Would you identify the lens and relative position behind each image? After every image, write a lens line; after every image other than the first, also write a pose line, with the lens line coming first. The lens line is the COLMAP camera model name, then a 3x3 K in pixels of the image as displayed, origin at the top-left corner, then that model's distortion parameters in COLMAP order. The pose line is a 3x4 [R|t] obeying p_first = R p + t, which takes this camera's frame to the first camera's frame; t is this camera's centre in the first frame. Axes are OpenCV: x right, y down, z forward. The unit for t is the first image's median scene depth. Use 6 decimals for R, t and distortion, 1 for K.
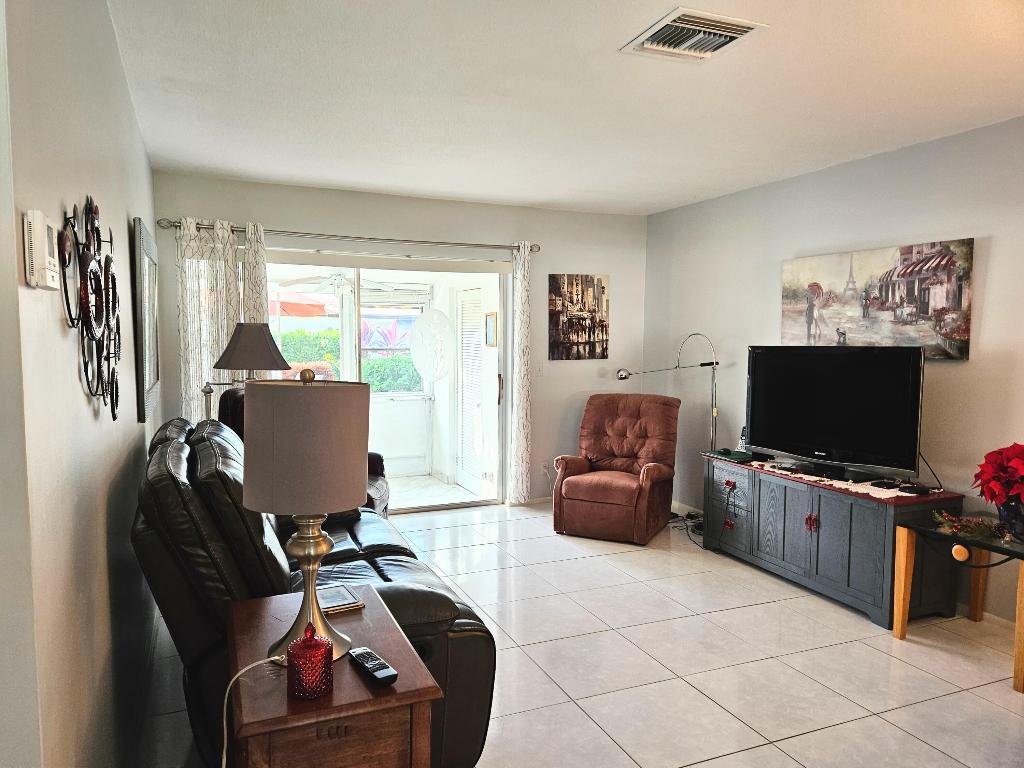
lens RADIAL K [[695.6, 0, 508.2], [0, 695.6, 388.3], [0, 0, 1]] dist [0.048060, -0.003809]
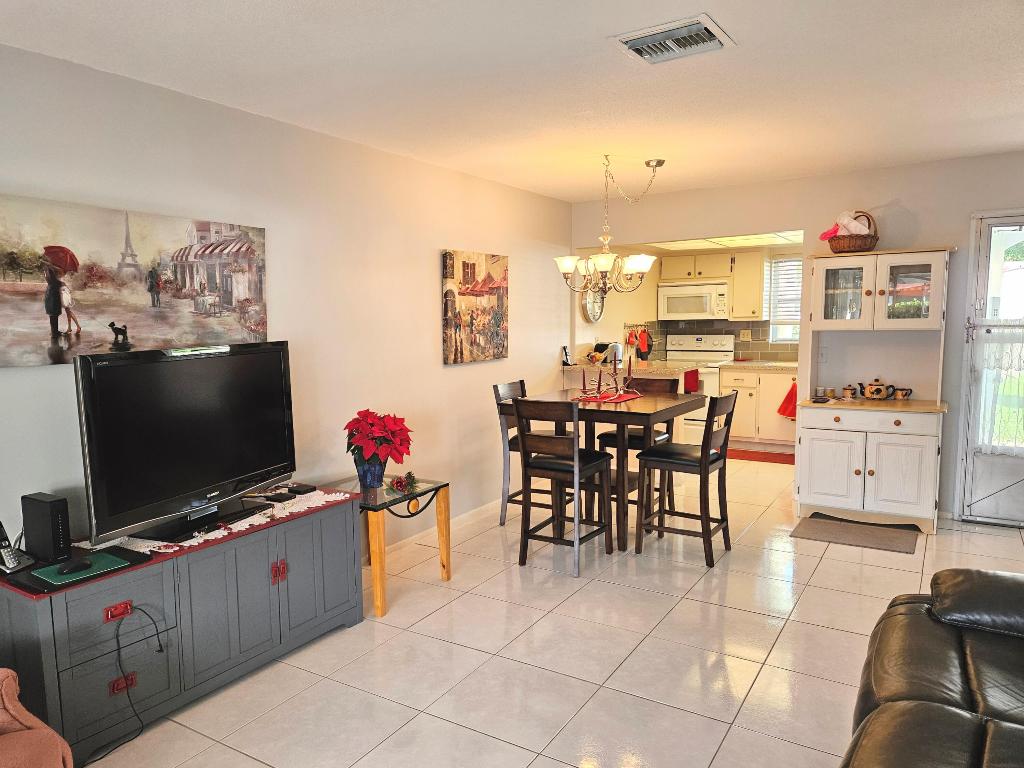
lens RADIAL K [[695.6, 0, 501.8], [0, 695.6, 389.9], [0, 0, 1]] dist [0.048060, -0.003809]
pose [[-0.561360, -0.087180, 0.822967, -0.320590], [0.078575, 0.984329, 0.157871, -0.108937], [-0.823833, 0.153287, -0.545713, 1.181527]]
